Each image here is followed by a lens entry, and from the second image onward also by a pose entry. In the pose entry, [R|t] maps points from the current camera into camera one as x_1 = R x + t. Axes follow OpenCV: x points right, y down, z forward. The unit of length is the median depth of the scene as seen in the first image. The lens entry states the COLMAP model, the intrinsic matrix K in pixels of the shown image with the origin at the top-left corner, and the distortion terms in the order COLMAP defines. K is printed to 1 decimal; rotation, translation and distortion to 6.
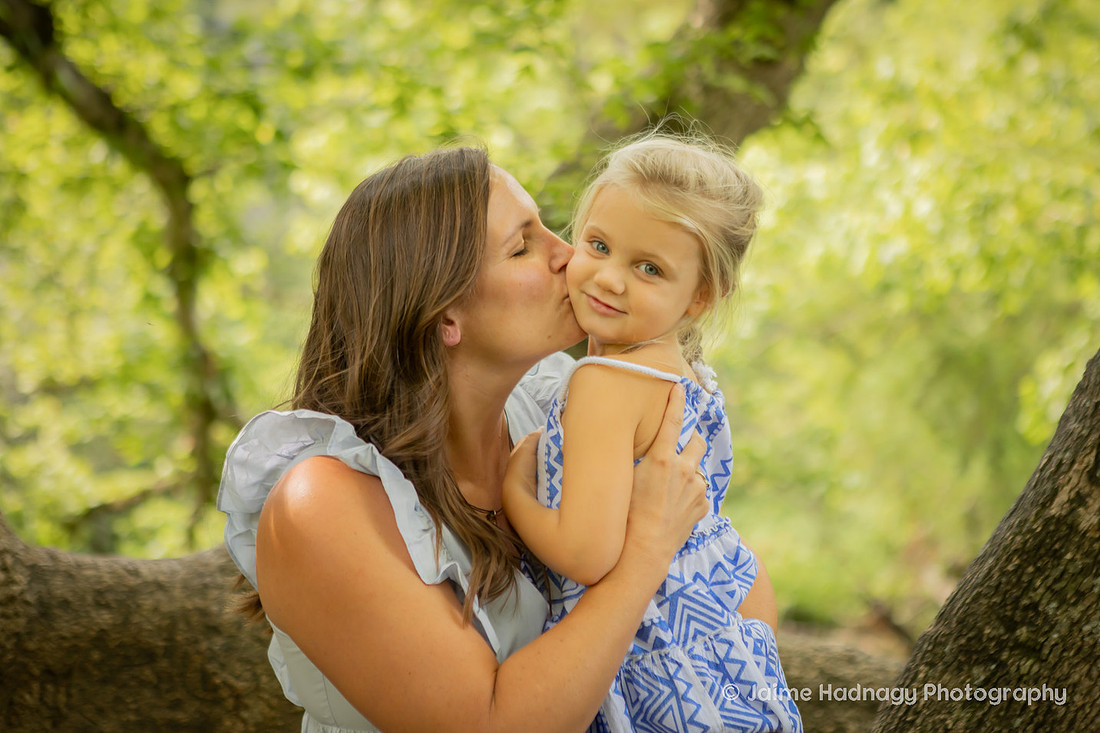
lens RADIAL K [[2291.9, 0, 602.7], [0, 2291.9, 322.1], [0, 0, 1]] dist [0.195427, 0.221407]
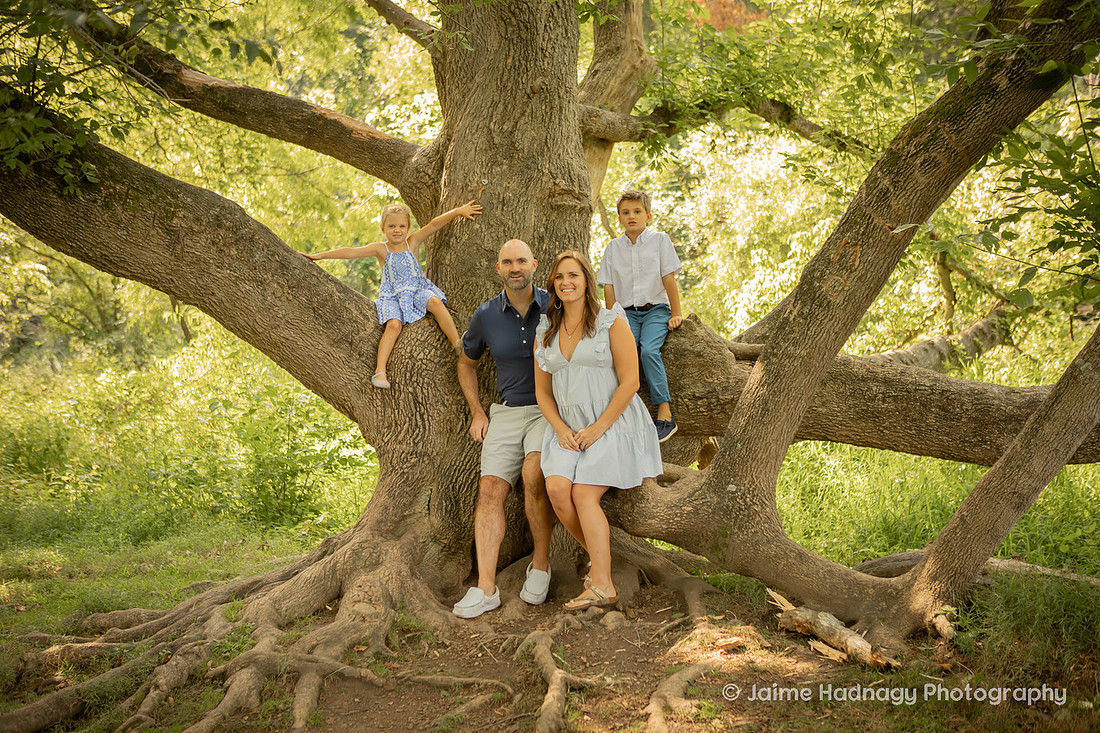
lens RADIAL K [[1395.9, 0, 557.4], [0, 1395.9, 361.8], [0, 0, 1]] dist [-0.021587, 0.056164]
pose [[0.802470, -0.003487, -0.596682, 0.942432], [0.075416, 0.992556, 0.095625, -0.059987], [0.591907, -0.121735, 0.796760, -0.697079]]
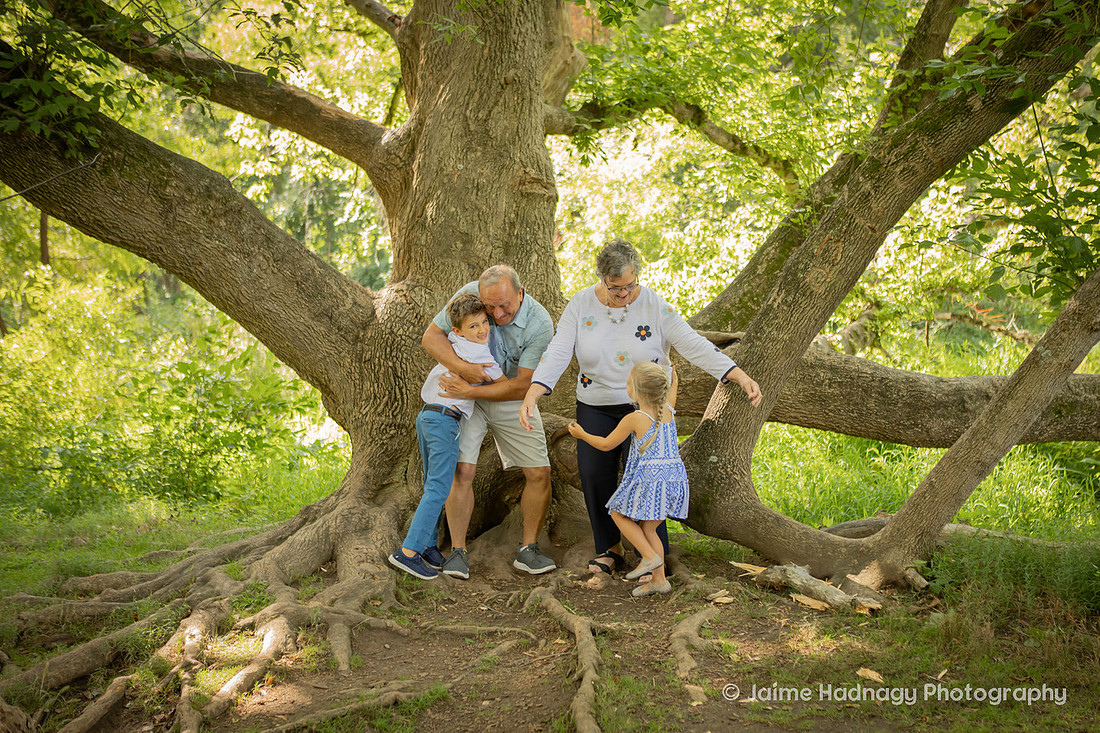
lens RADIAL K [[1442.4, 0, 622.2], [0, 1442.4, 404.6], [0, 0, 1]] dist [-0.045682, 0.098133]
pose [[0.897860, 0.033291, -0.439021, 0.829942], [0.028435, 0.990671, 0.133276, -0.060804], [0.439362, -0.132147, 0.888537, -0.994214]]
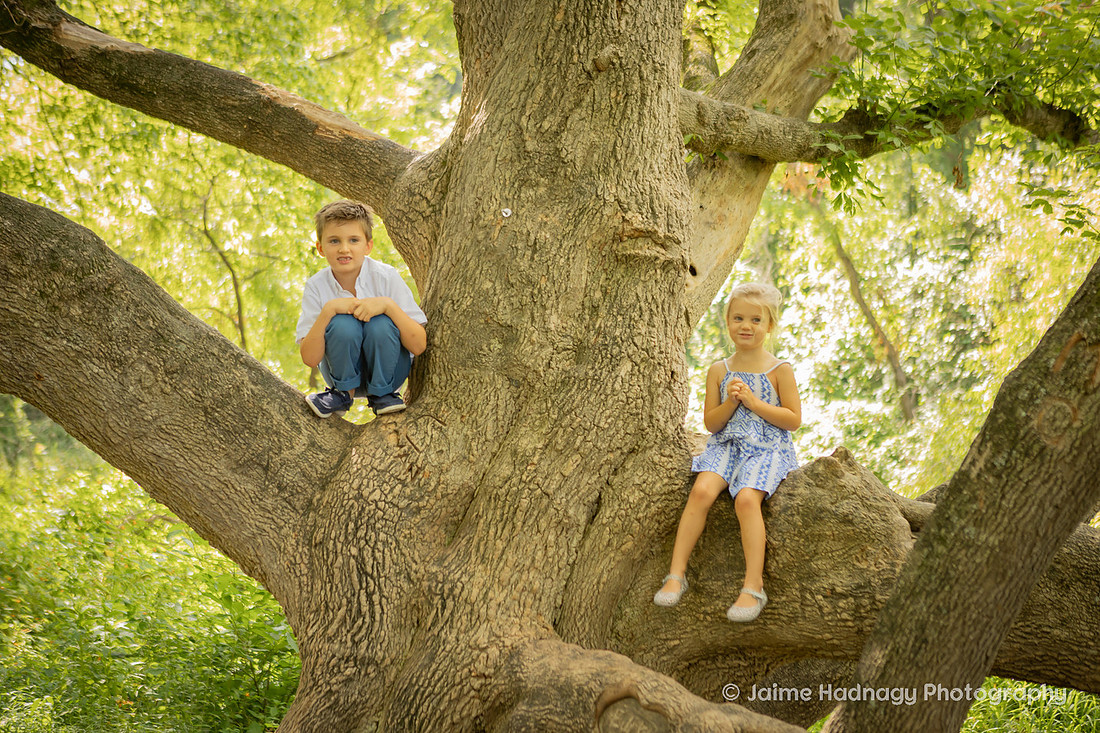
lens RADIAL K [[1863.1, 0, 538.7], [0, 1863.1, 349.1], [0, 0, 1]] dist [0.085687, -0.000332]
pose [[0.706197, -0.010005, -0.707945, 0.828418], [0.036561, 0.999081, 0.022352, -0.048468], [0.707071, -0.041668, 0.705914, -0.241377]]
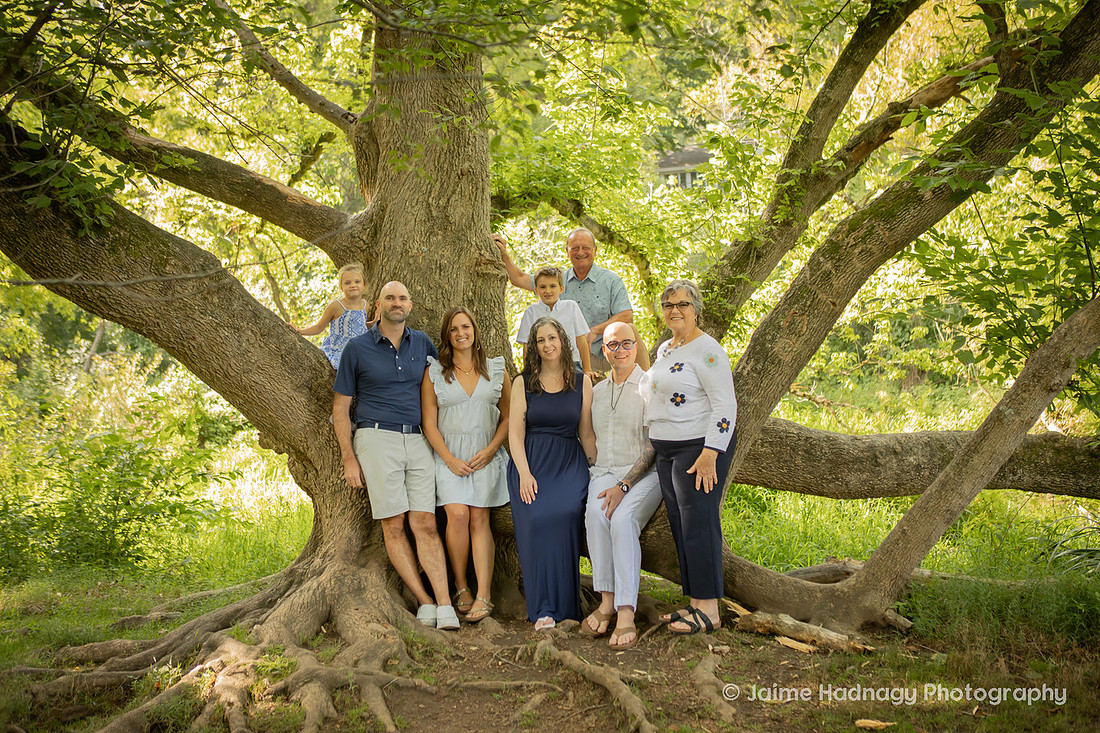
lens RADIAL K [[1252.2, 0, 575.2], [0, 1252.2, 350.0], [0, 0, 1]] dist [-0.066309, 0.127086]
pose [[0.950400, -0.013262, -0.310748, 0.502130], [0.029043, 0.998509, 0.046212, -0.055715], [0.309672, -0.052944, 0.949368, -1.002595]]
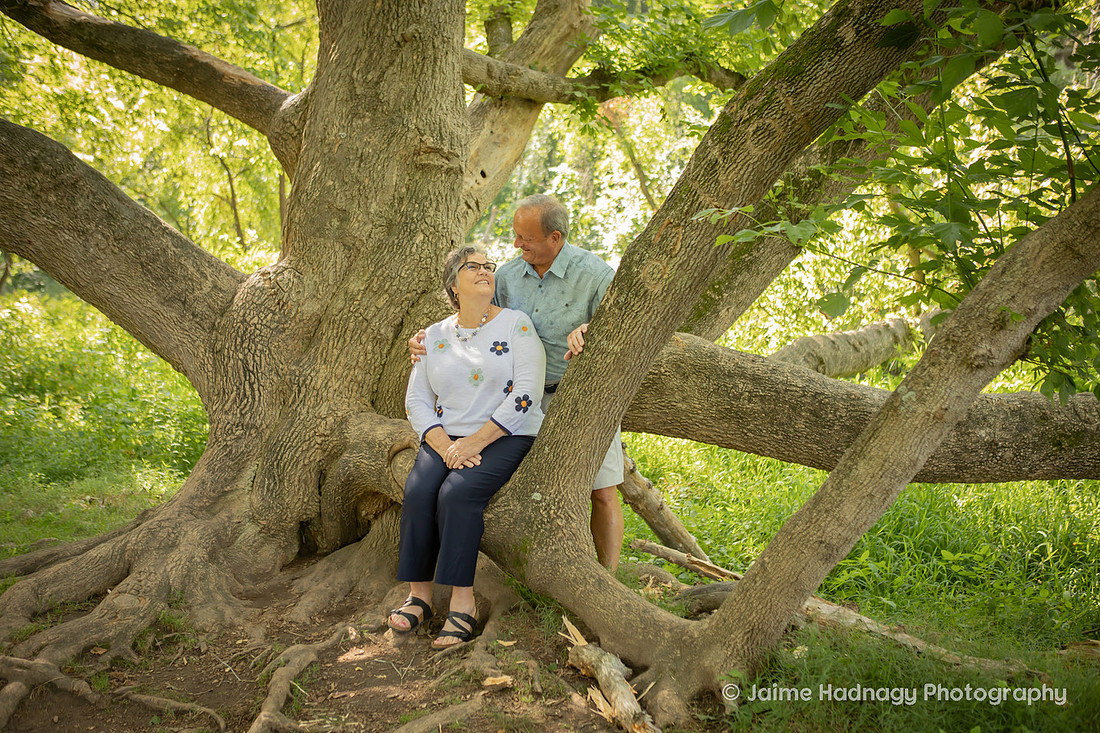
lens RADIAL K [[1225.9, 0, 551.8], [0, 1225.9, 360.7], [0, 0, 1]] dist [-0.065659, 0.155515]
pose [[0.761380, 0.068540, -0.644672, 0.941040], [0.026155, 0.990339, 0.136180, -0.049114], [0.647778, -0.120546, 0.752232, -0.181712]]
